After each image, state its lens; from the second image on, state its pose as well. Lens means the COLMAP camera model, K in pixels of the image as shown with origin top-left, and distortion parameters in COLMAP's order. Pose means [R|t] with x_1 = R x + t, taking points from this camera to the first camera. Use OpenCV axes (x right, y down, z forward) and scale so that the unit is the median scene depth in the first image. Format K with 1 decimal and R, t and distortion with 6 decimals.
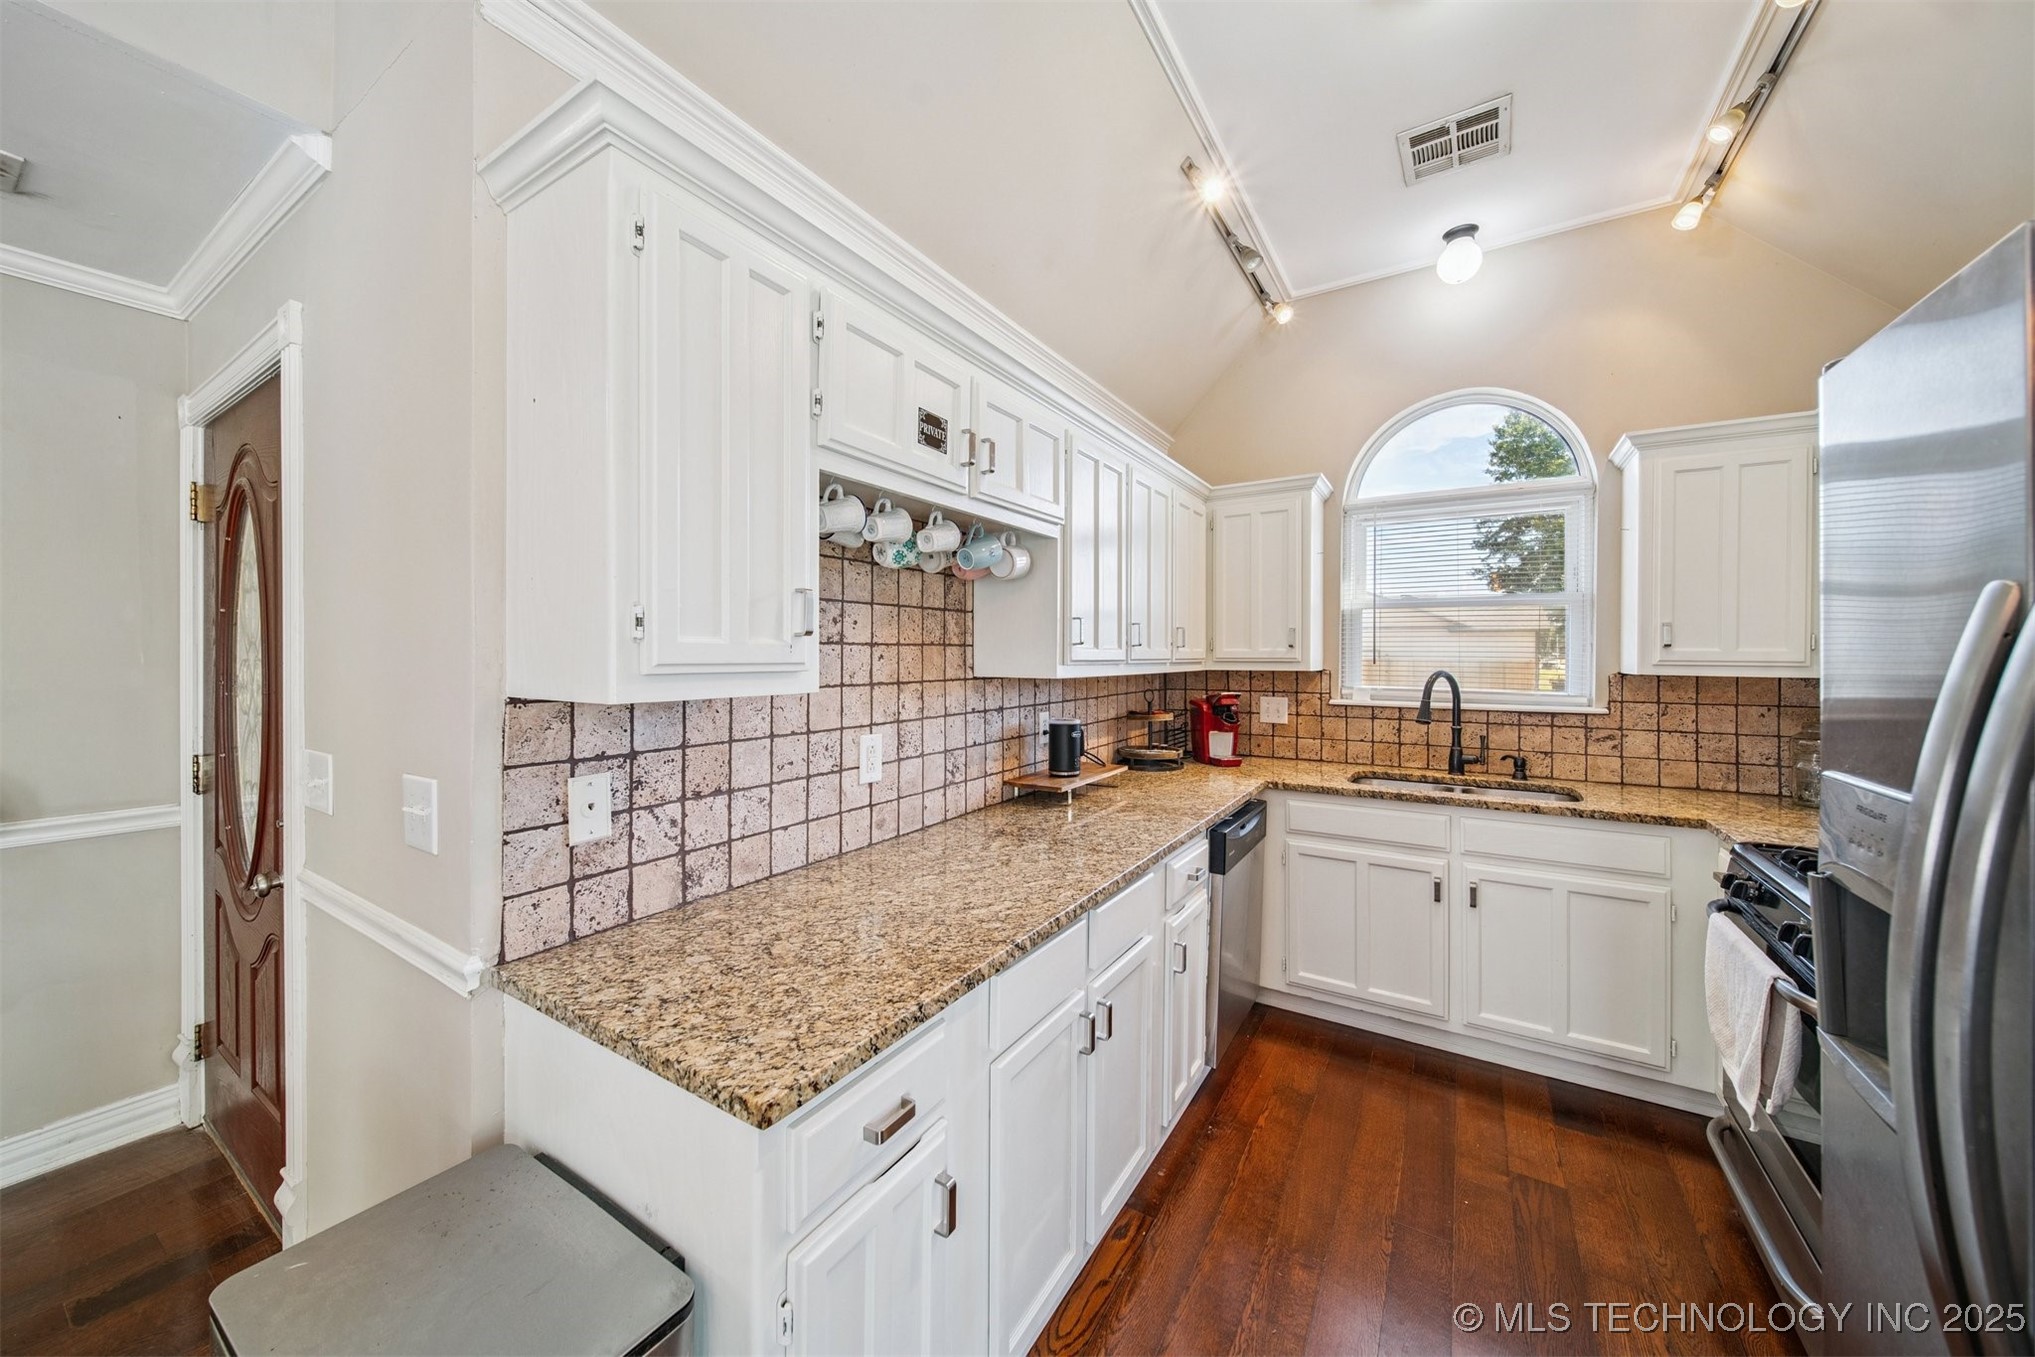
lens RADIAL K [[720.3, 0, 1011.7], [0, 720.3, 655.6], [0, 0, 1]] dist [0.009502, -0.001577]
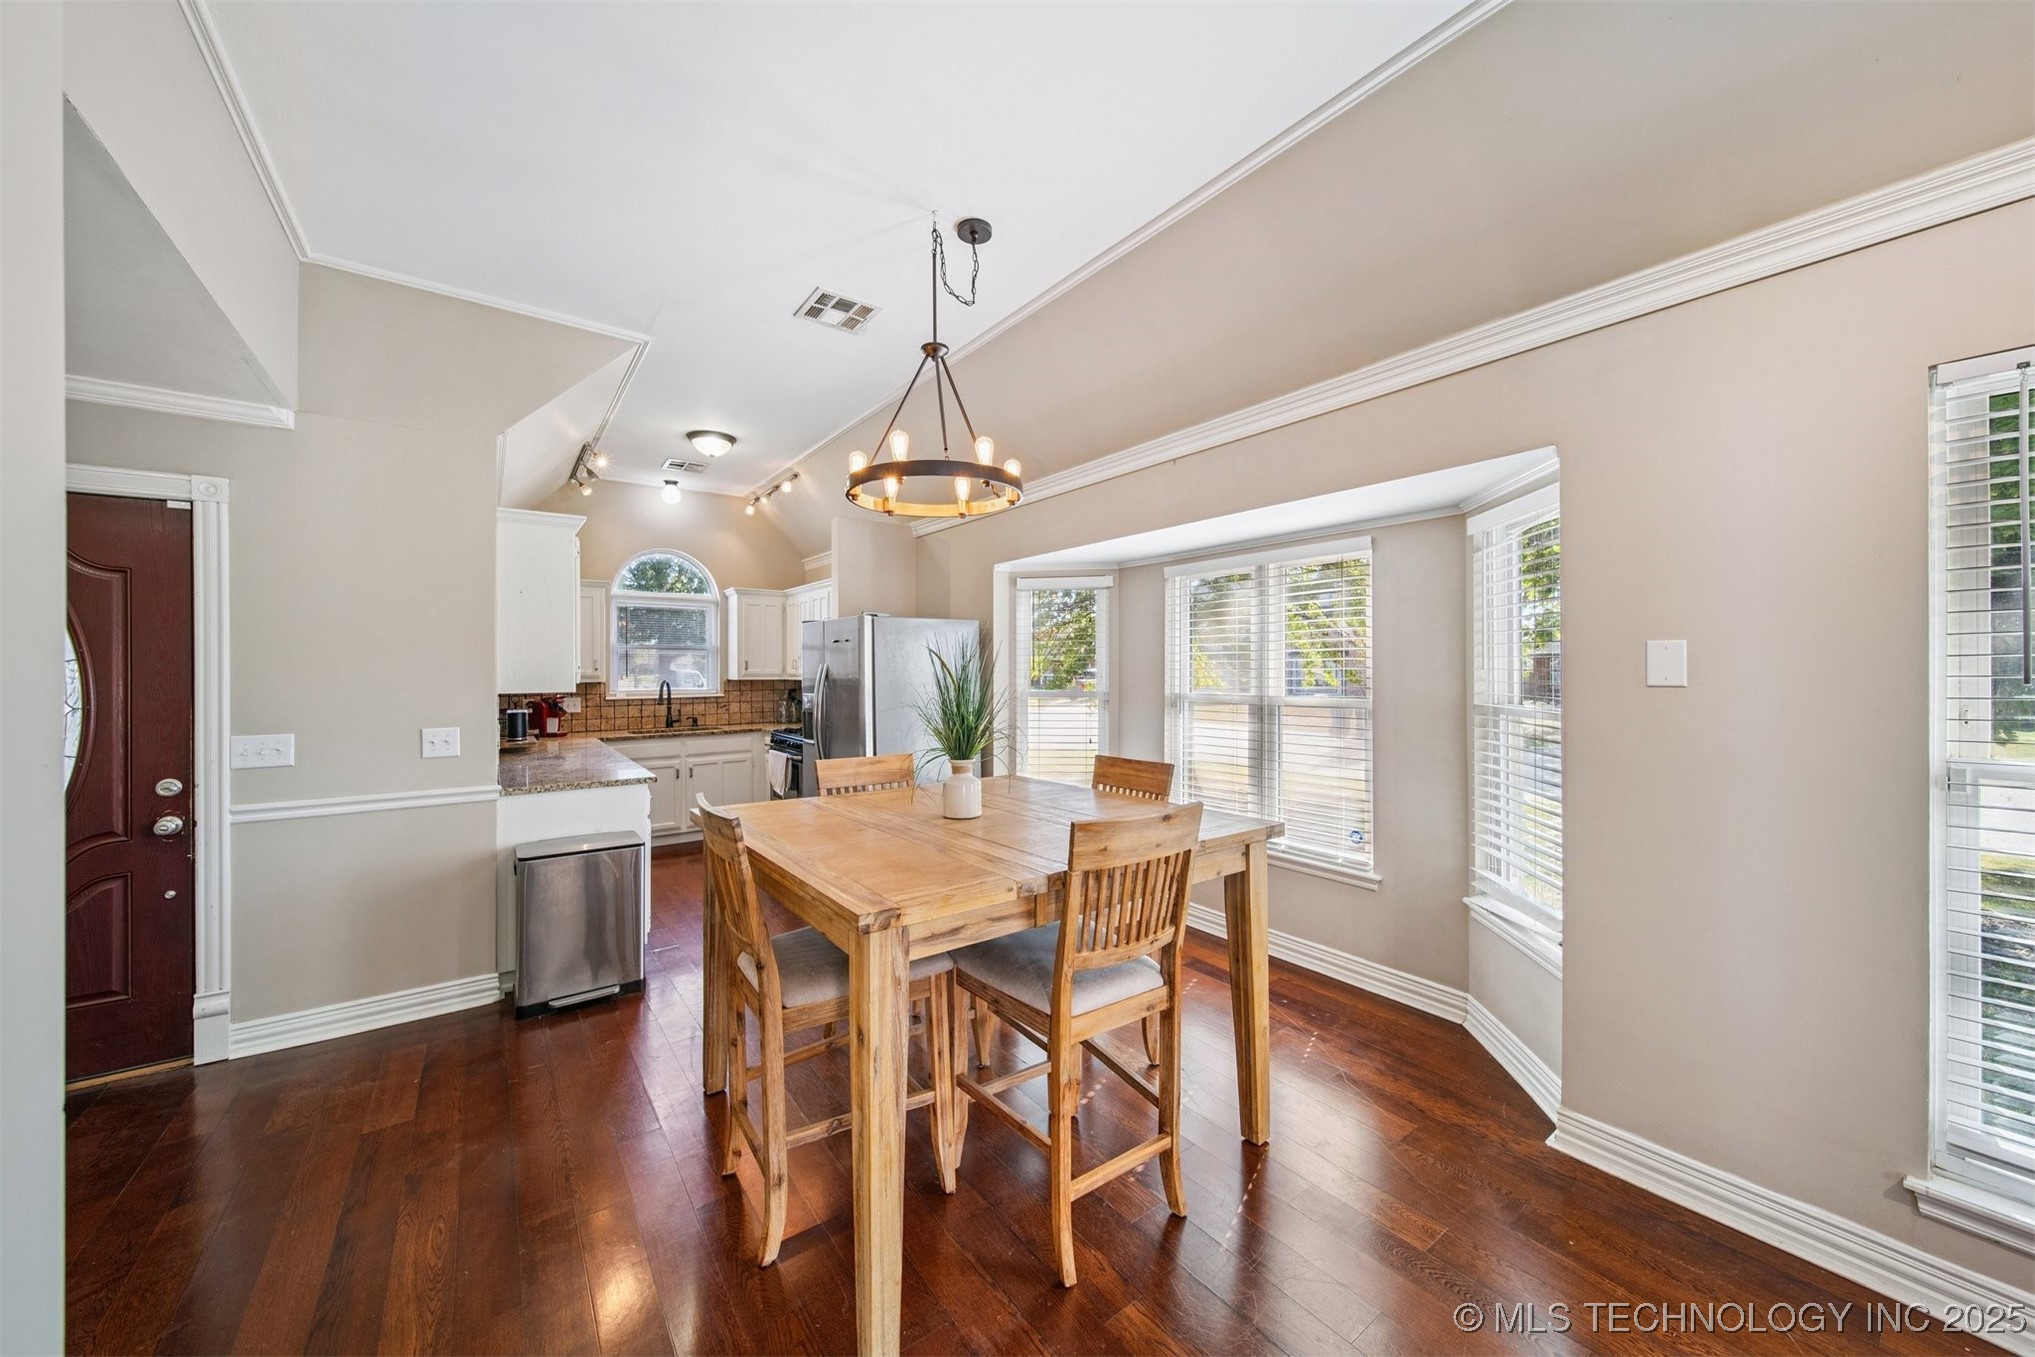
lens RADIAL K [[720.3, 0, 999.6], [0, 720.3, 665.5], [0, 0, 1]] dist [0.009502, -0.001577]
pose [[0.384821, -0.004000, 0.922983, -1.041462], [0.008288, 0.999965, 0.000879, -0.017358], [-0.922954, 0.007311, 0.384840, -0.776863]]
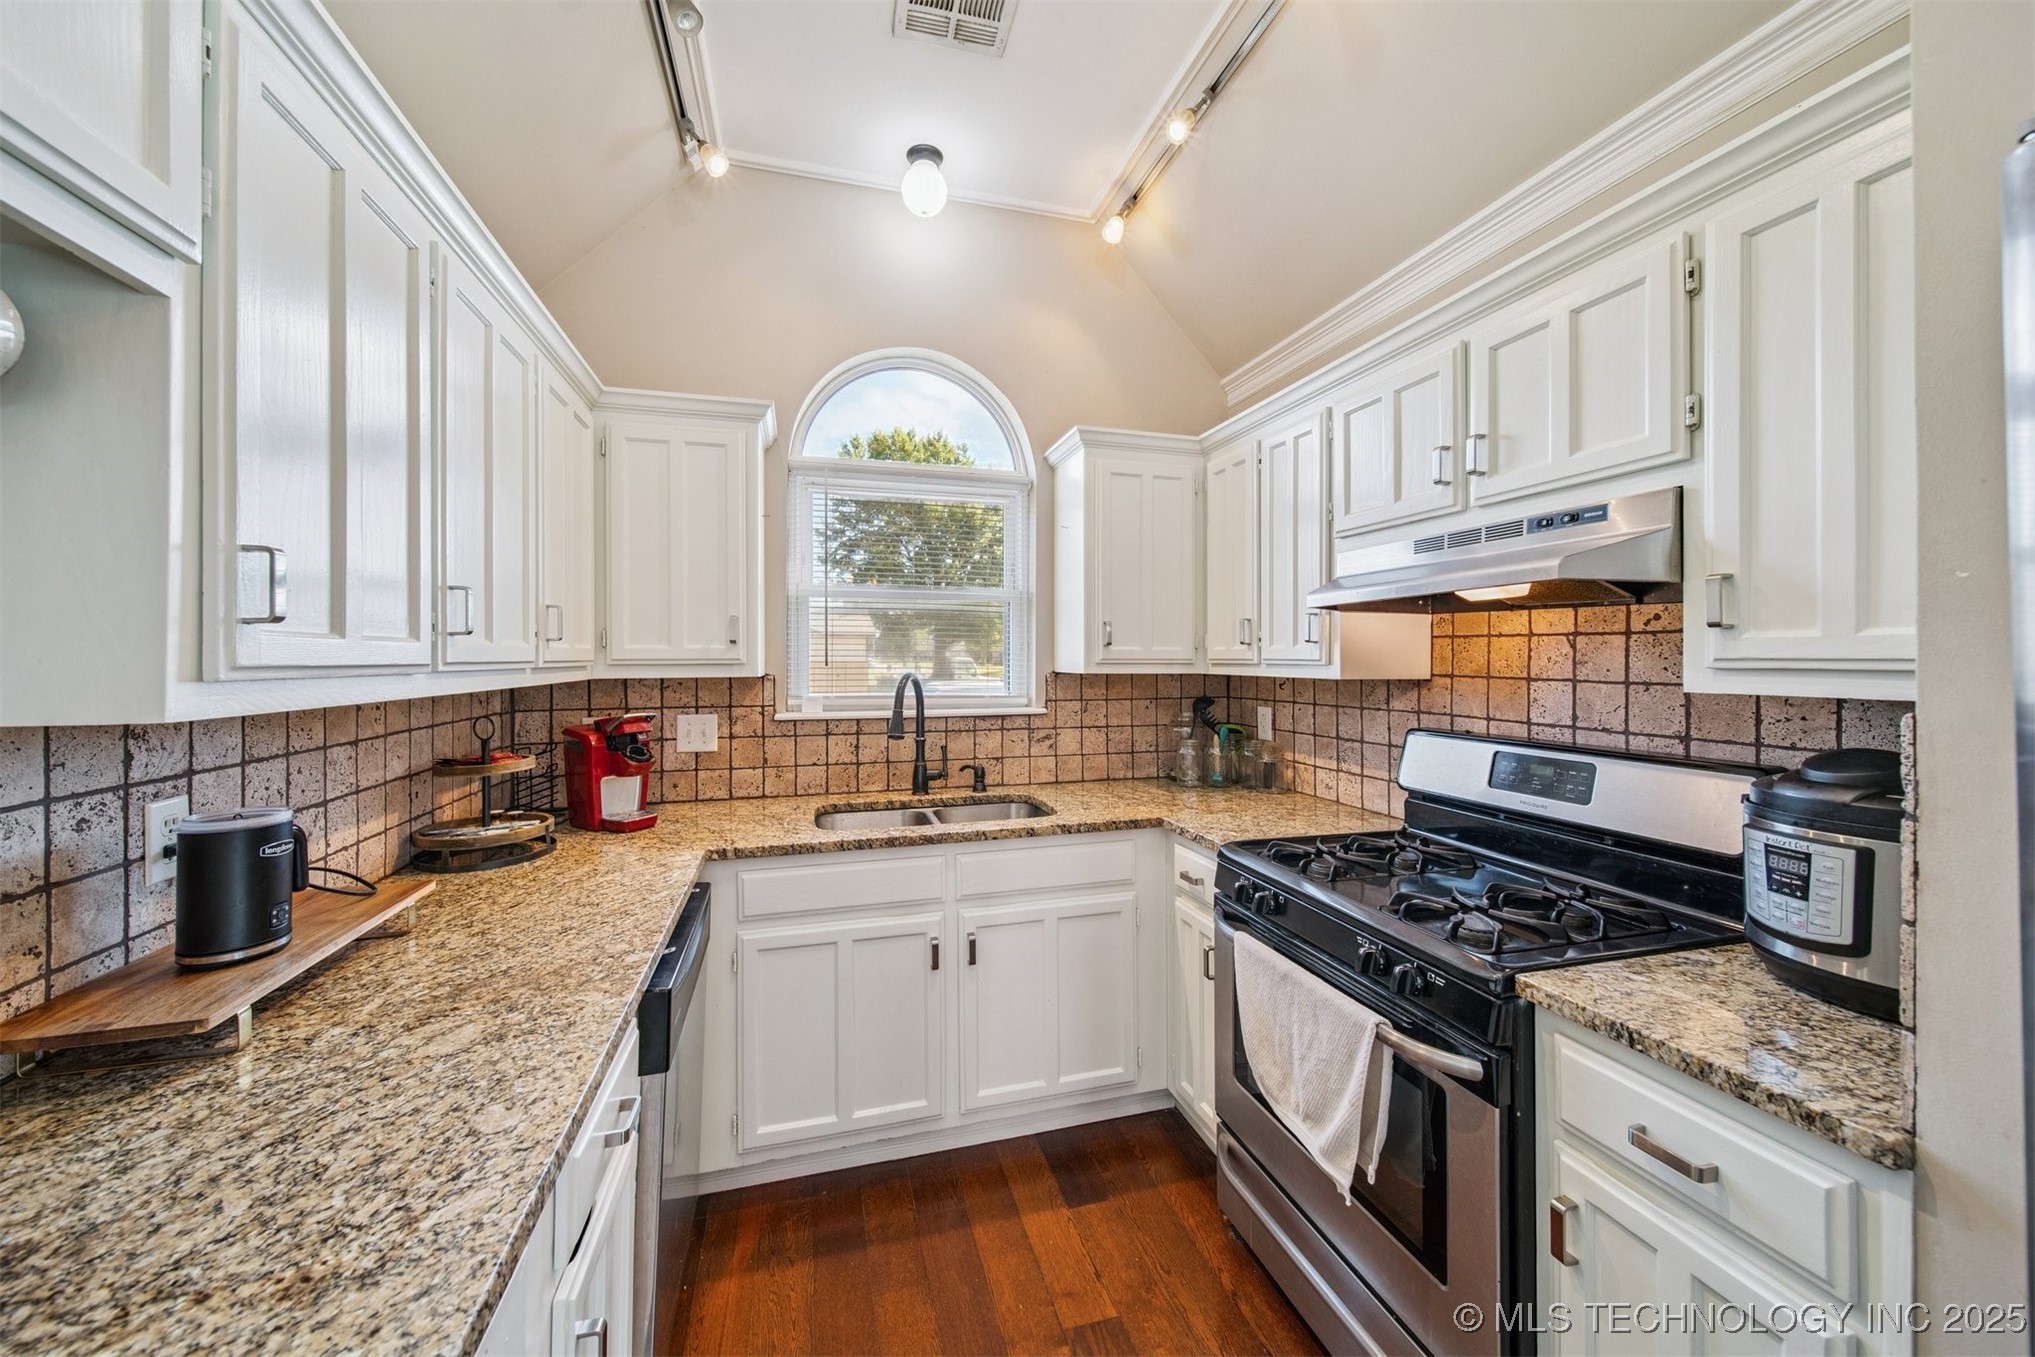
lens RADIAL K [[720.3, 0, 1002.3], [0, 720.3, 654.6], [0, 0, 1]] dist [0.009502, -0.001577]
pose [[0.676465, -0.000784, 0.736474, 0.056782], [0.004042, 0.999988, -0.002647, 0.002420], [-0.736464, 0.004767, 0.676460, 0.369111]]
